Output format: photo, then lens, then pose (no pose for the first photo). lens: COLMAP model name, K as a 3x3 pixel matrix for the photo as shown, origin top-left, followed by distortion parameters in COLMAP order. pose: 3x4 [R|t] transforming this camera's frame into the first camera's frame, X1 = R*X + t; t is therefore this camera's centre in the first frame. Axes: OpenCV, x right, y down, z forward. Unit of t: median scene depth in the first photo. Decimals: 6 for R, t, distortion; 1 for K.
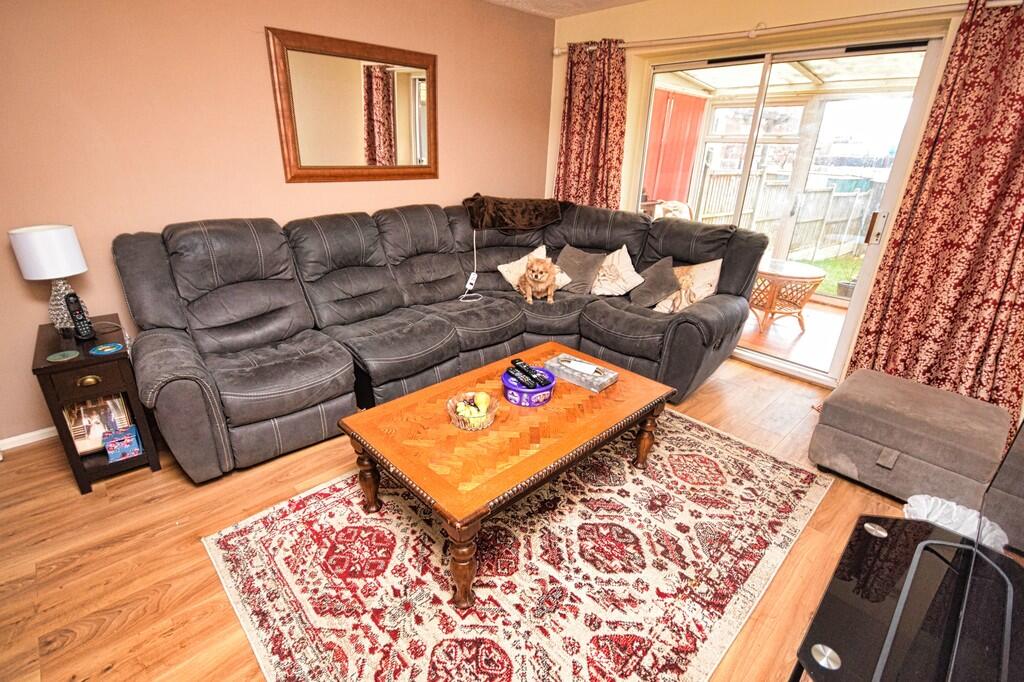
lens RADIAL K [[470.5, 0, 508.8], [0, 470.5, 342.2], [0, 0, 1]] dist [0.010430, -0.010732]
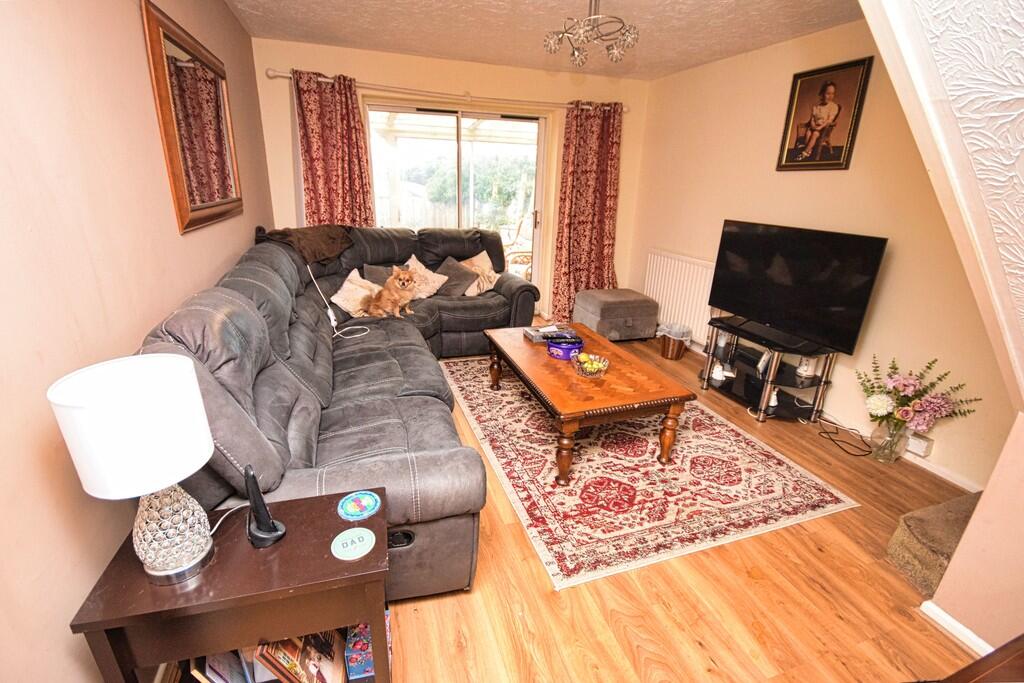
lens RADIAL K [[456.3, 0, 494.6], [0, 456.3, 343.2], [0, 0, 1]] dist [-0.000965, 0.000040]
pose [[0.431823, -0.320151, 0.843227, -1.349202], [0.333101, 0.925401, 0.180767, -0.262026], [-0.838196, 0.202821, 0.506252, 0.541517]]
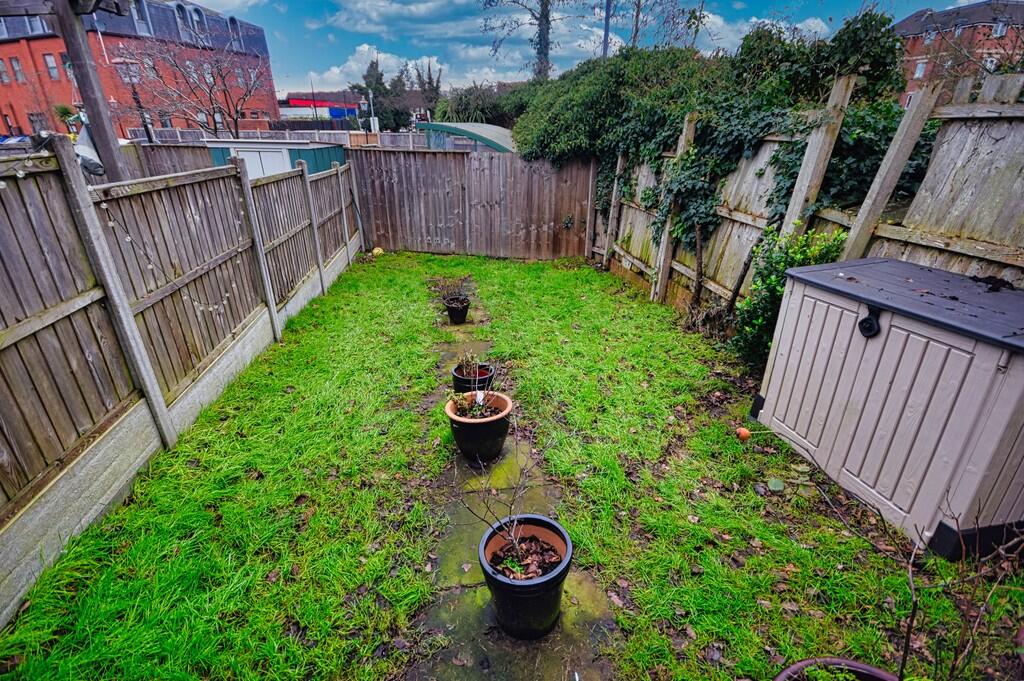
lens RADIAL K [[470.5, 0, 508.8], [0, 470.5, 341.7], [0, 0, 1]] dist [0.010430, -0.010732]
pose [[0.555464, -0.379843, 0.739716, 1.749877], [0.336405, 0.916175, 0.217843, -0.938850], [-0.760455, 0.127840, 0.636683, 2.560695]]
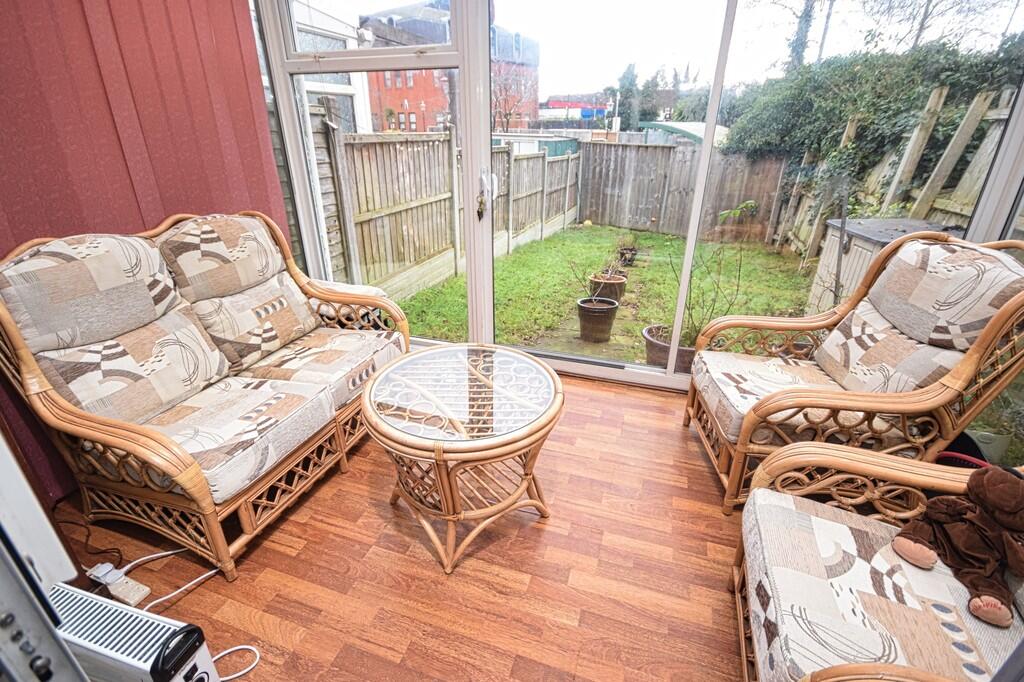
lens RADIAL K [[470.5, 0, 508.8], [0, 470.5, 342.2], [0, 0, 1]] dist [0.010430, -0.010732]
pose [[0.871589, -0.234183, 0.430686, 1.037362], [0.211797, 0.972184, 0.100002, -0.517749], [-0.442124, 0.004057, 0.896945, 1.509908]]
